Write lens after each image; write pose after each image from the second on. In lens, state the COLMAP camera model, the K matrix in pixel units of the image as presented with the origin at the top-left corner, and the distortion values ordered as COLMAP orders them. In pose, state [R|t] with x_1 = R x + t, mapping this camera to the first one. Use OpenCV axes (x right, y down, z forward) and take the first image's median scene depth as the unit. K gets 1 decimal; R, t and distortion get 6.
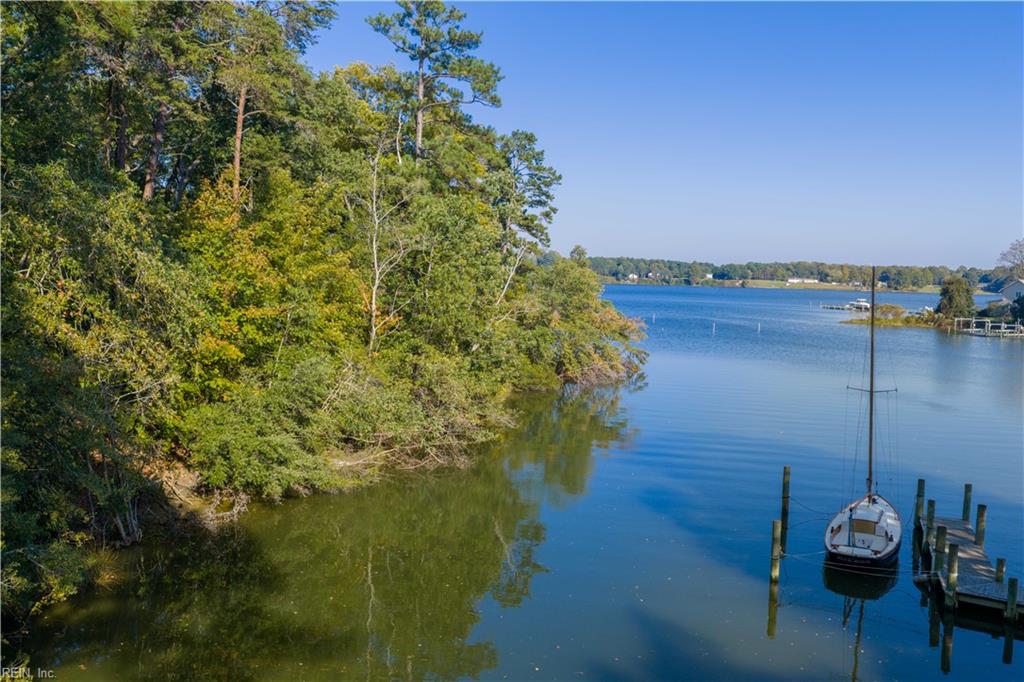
lens RADIAL K [[861.9, 0, 512.6], [0, 861.9, 339.8], [0, 0, 1]] dist [0.028655, -0.012878]
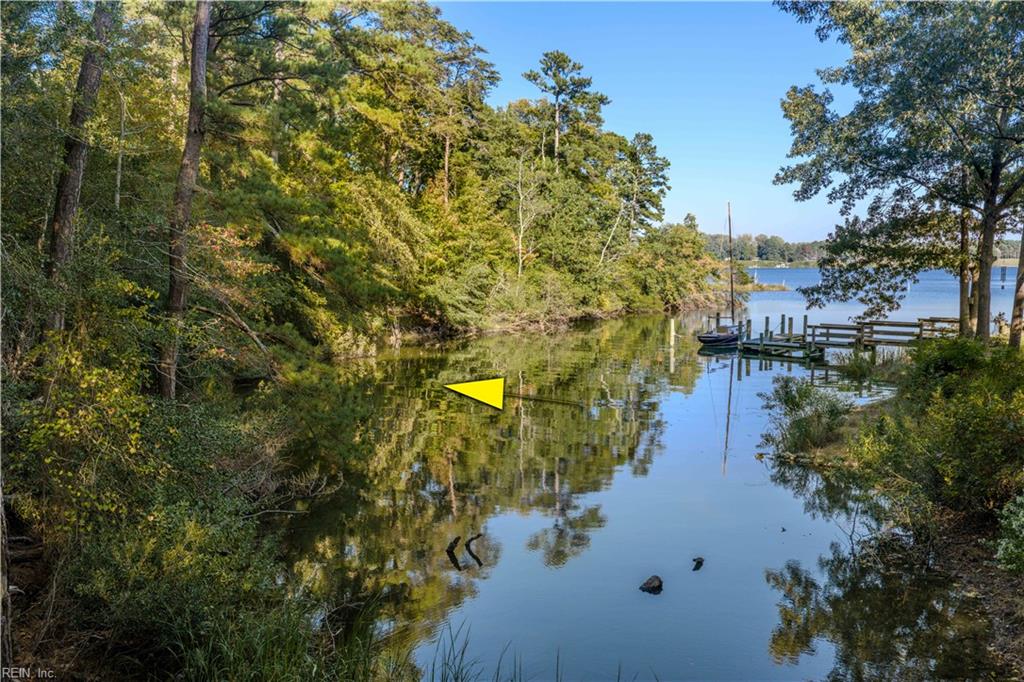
lens RADIAL K [[861.9, 0, 512.6], [0, 861.9, 339.8], [0, 0, 1]] dist [0.028655, -0.012878]
pose [[0.967205, -0.011836, -0.253720, 0.154410], [0.013709, 0.999890, 0.005615, 0.081738], [0.253625, -0.008909, 0.967262, -0.404338]]
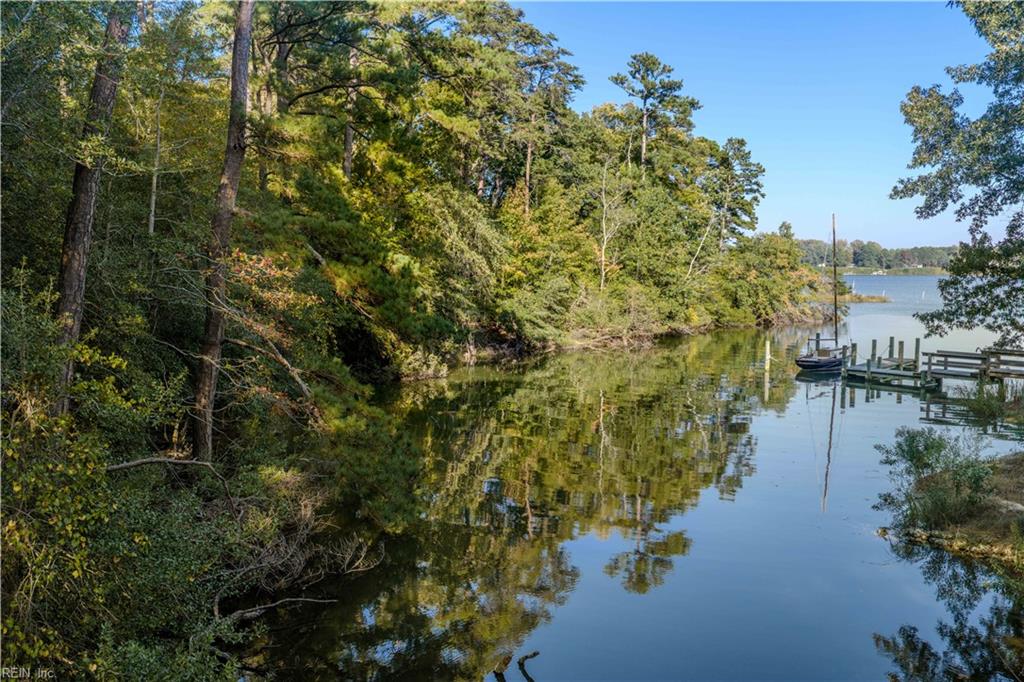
lens RADIAL K [[861.9, 0, 512.6], [0, 861.9, 339.8], [0, 0, 1]] dist [0.028655, -0.012878]
pose [[0.938191, 0.002347, -0.346109, 0.146717], [-0.002267, 0.999997, 0.000634, 0.069082], [0.346110, 0.000190, 0.938194, -0.363194]]
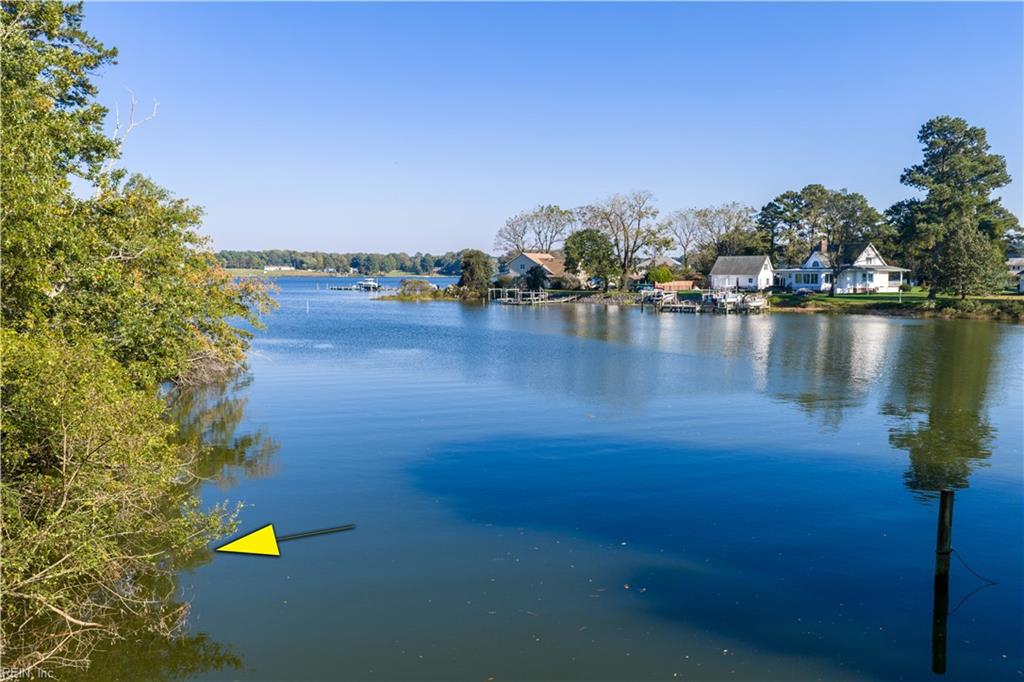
lens RADIAL K [[861.9, 0, 512.6], [0, 861.9, 339.8], [0, 0, 1]] dist [0.028655, -0.012878]
pose [[0.826321, -0.067258, 0.559170, -0.067267], [0.061228, 0.997687, 0.029524, 0.013906], [-0.559862, 0.009840, 0.828527, 0.317116]]
